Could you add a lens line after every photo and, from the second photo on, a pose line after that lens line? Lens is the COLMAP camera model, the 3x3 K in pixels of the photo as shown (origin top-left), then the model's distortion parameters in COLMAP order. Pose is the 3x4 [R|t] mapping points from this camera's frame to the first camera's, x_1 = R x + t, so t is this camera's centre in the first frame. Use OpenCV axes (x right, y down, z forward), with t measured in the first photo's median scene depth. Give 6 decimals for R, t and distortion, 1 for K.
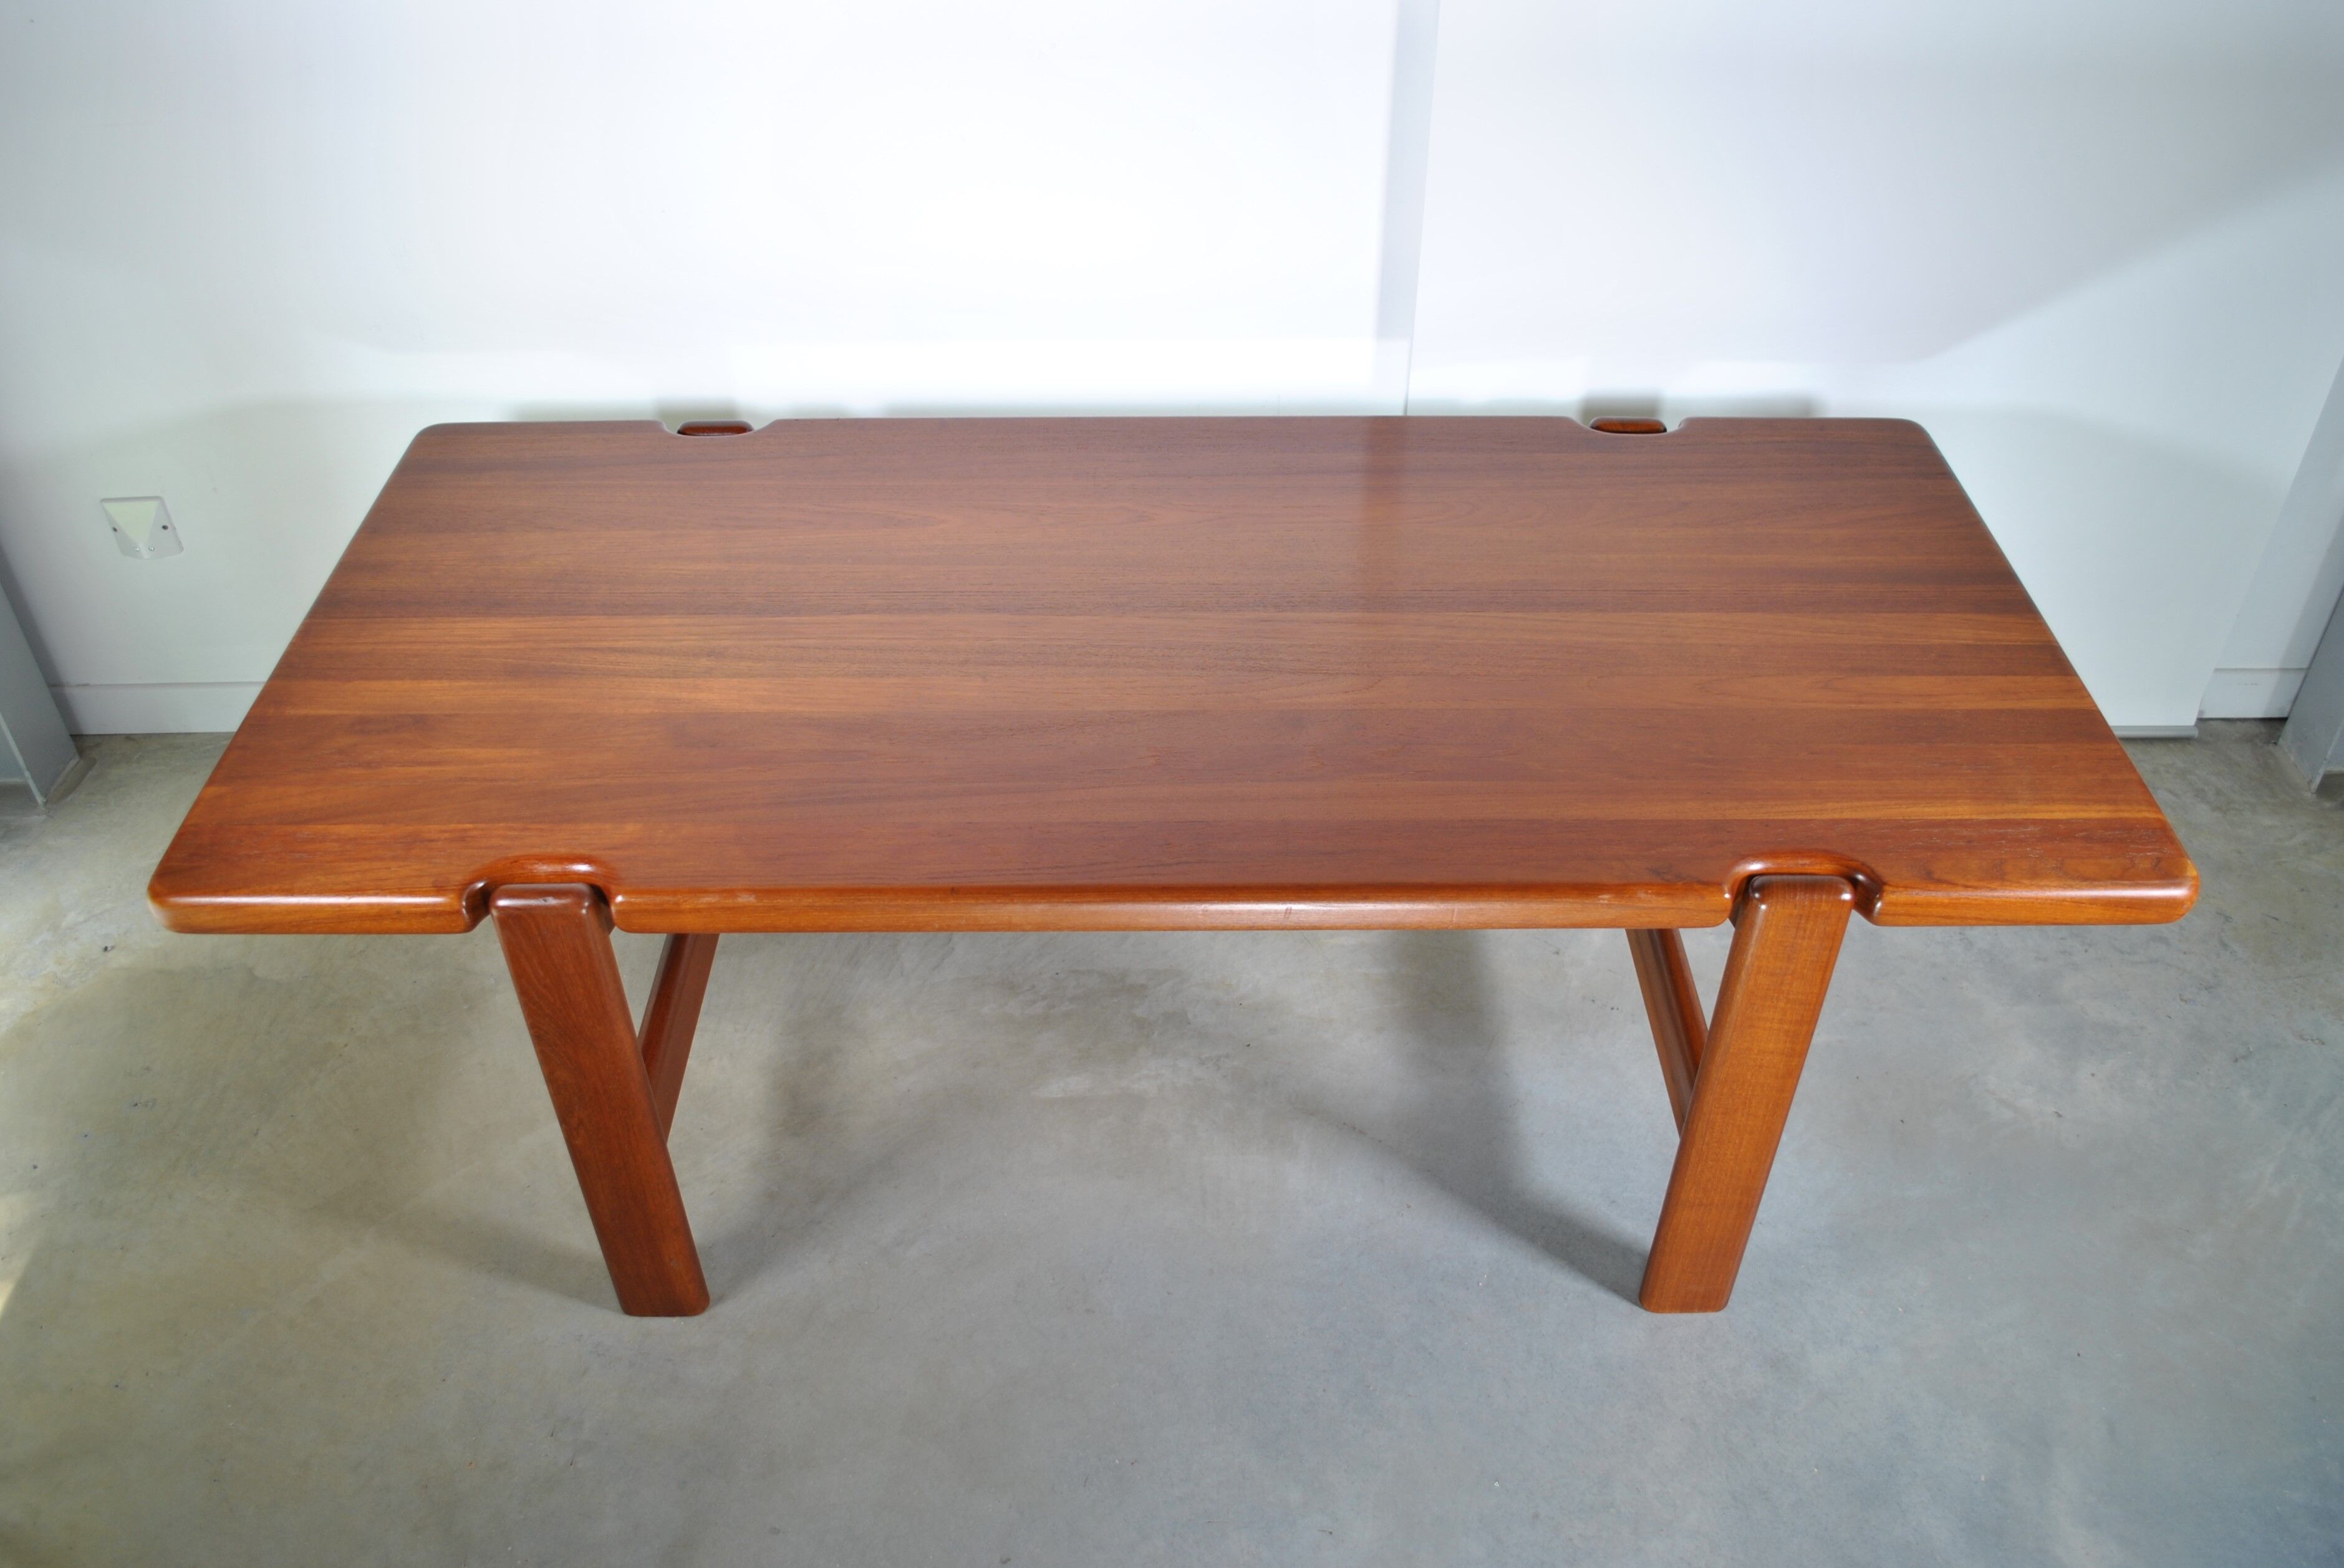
lens RADIAL K [[1904.9, 0, 1182.5], [0, 1904.9, 765.8], [0, 0, 1]] dist [-0.075156, -0.003649]
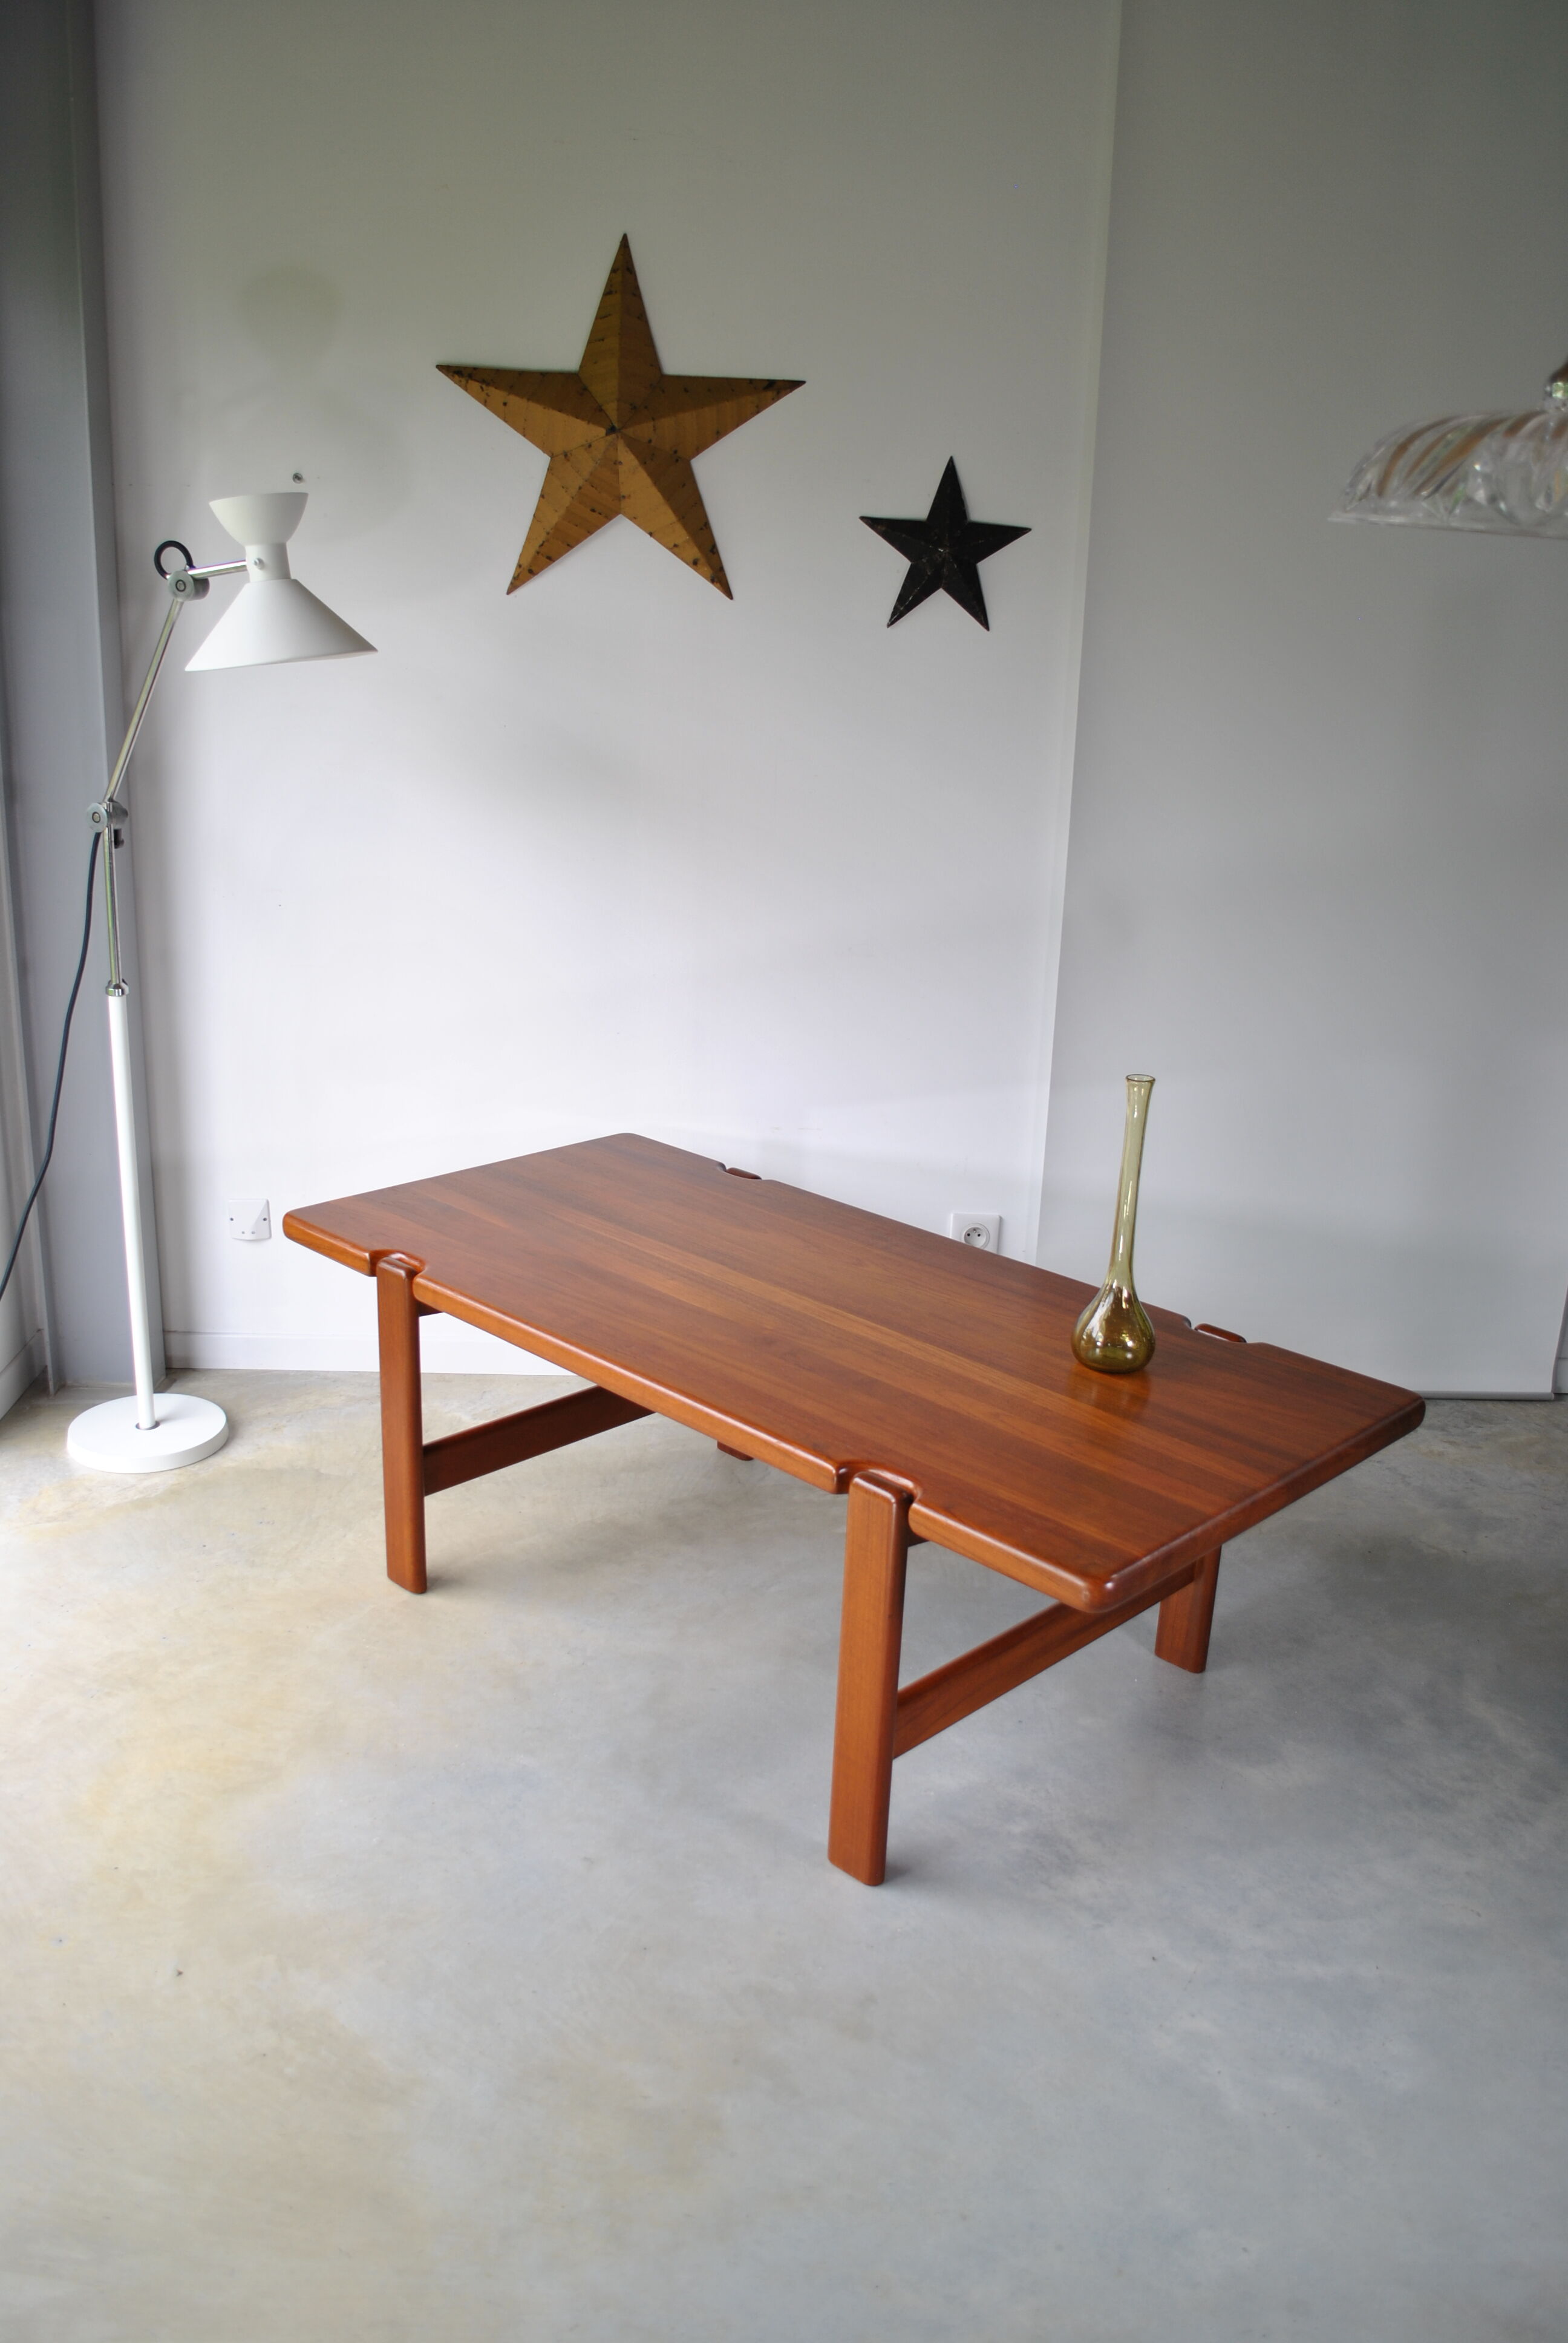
lens RADIAL K [[1886.9, 0, 790.2], [0, 1886.9, 1168.4], [0, 0, 1]] dist [-0.075812, 0.005923]
pose [[0.999262, 0.027618, 0.026690, -0.165047], [-0.015760, 0.928572, -0.370817, 0.478373], [-0.035025, 0.370123, 0.928322, -0.590853]]
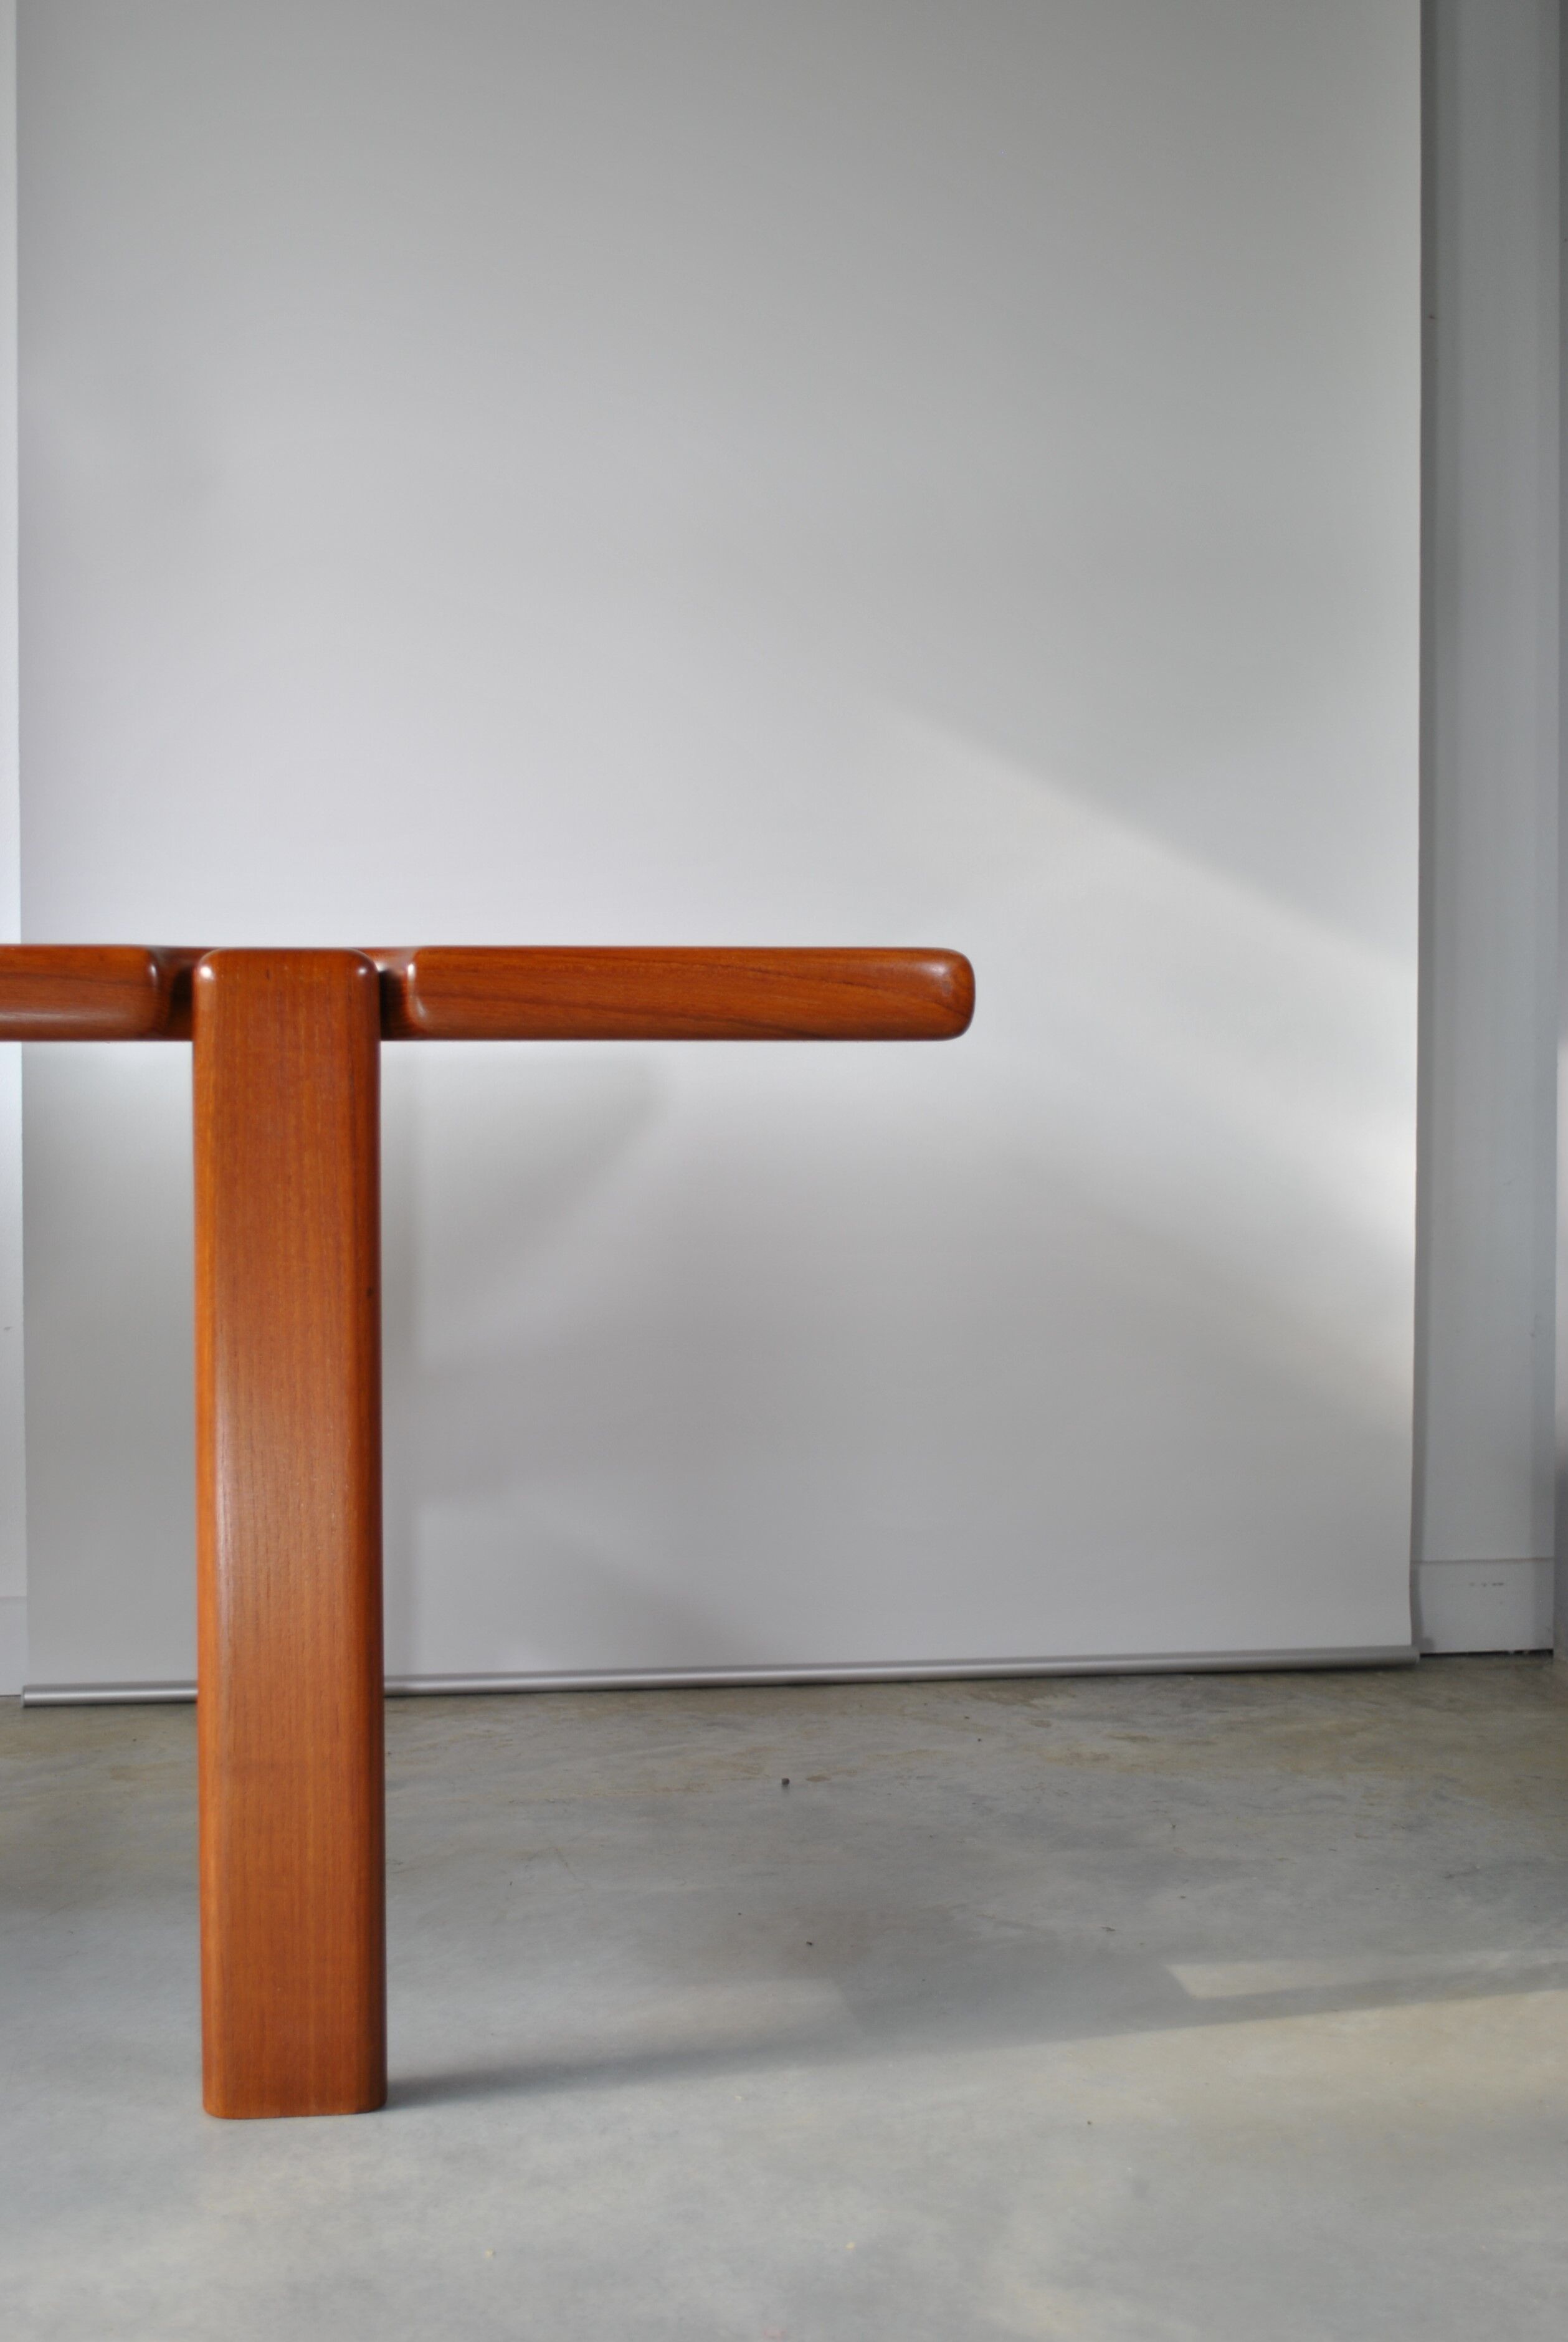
lens RADIAL K [[2918.5, 0, 745.9], [0, 2918.5, 1171.2], [0, 0, 1]] dist [-0.040584, -0.007707]
pose [[0.991528, -0.007115, 0.129694, 0.255741], [0.082204, 0.807464, -0.584161, 0.481655], [-0.100567, 0.589874, 0.801209, 0.213385]]
